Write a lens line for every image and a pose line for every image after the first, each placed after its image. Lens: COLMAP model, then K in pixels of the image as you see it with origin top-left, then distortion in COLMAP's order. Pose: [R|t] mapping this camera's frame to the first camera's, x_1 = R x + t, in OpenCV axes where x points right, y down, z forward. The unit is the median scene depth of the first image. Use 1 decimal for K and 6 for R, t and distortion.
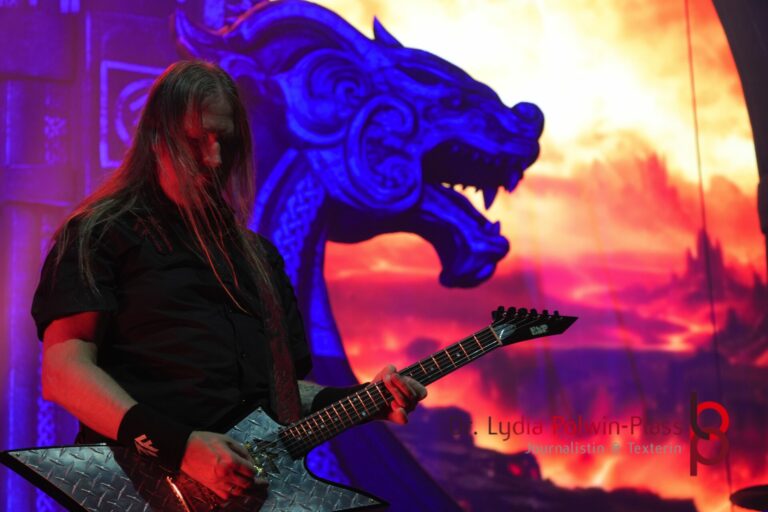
lens RADIAL K [[2730.7, 0, 412.0], [0, 2730.7, 265.2], [0, 0, 1]] dist [0.727638, 0.000000]
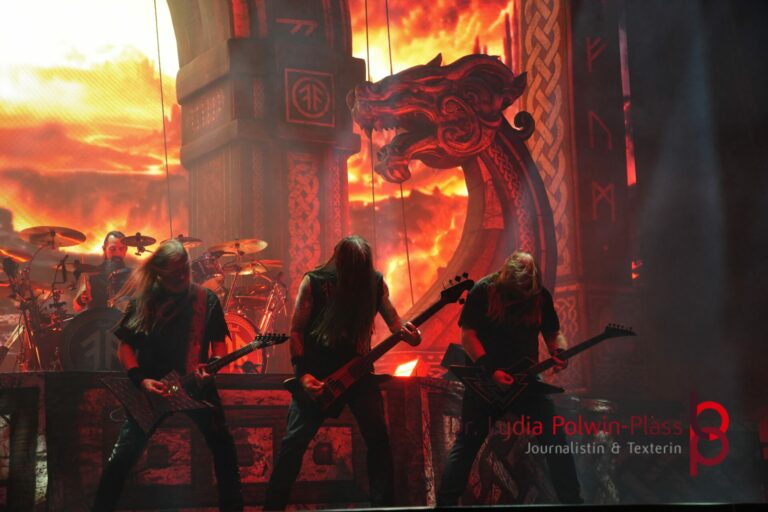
lens RADIAL K [[1487.2, 0, 380.8], [0, 1487.2, 253.6], [0, 0, 1]] dist [0.290869, 0.000000]
pose [[0.999781, 0.003792, 0.020588, 0.347526], [-0.005325, 0.997175, 0.074919, 0.015641], [-0.020246, -0.075012, 0.996977, 0.111956]]
